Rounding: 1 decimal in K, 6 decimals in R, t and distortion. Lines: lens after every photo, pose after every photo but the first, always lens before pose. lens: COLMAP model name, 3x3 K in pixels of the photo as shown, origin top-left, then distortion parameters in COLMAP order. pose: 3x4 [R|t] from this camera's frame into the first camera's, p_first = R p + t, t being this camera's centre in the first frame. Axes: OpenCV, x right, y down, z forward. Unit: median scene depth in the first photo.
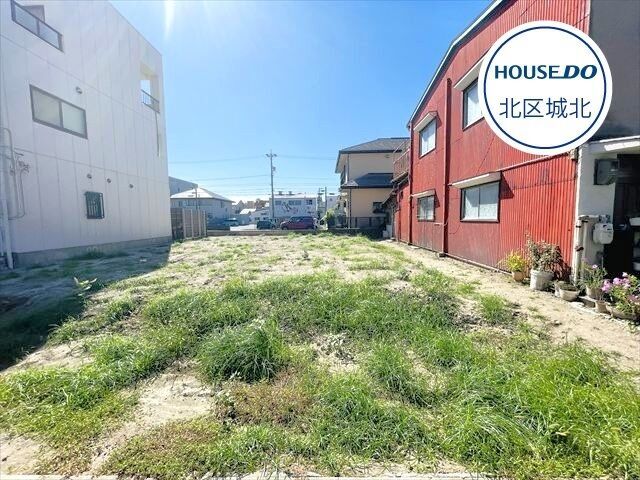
lens RADIAL K [[259.9, 0, 319.0], [0, 259.9, 239.7], [0, 0, 1]] dist [-0.001508, 0.000196]
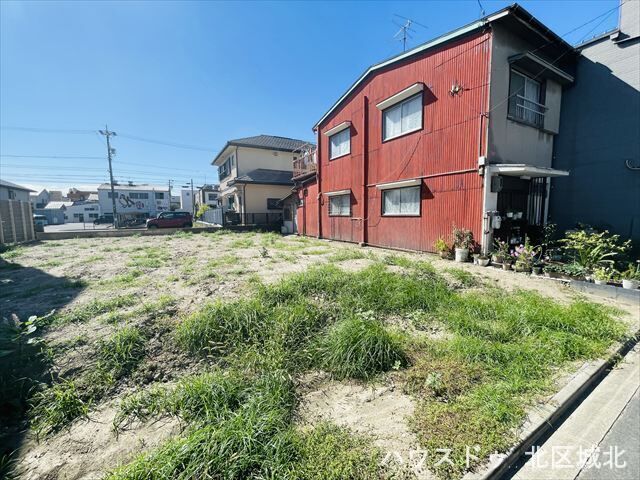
lens RADIAL K [[259.9, 0, 319.6], [0, 259.9, 238.8], [0, 0, 1]] dist [-0.001508, 0.000196]
pose [[0.853836, -0.046181, 0.518490, -0.299567], [0.041916, 0.998922, 0.019947, -0.000140], [-0.518852, 0.004702, 0.854851, 0.080546]]
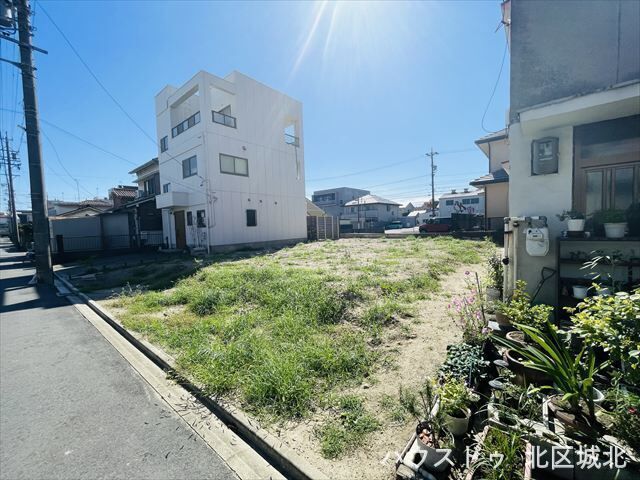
lens RADIAL K [[259.9, 0, 318.3], [0, 259.9, 239.2], [0, 0, 1]] dist [-0.001508, 0.000196]
pose [[0.778051, 0.015937, -0.627999, 0.471484], [-0.022773, 0.999737, -0.002845, -0.006571], [0.627788, 0.016515, 0.778209, 0.023918]]
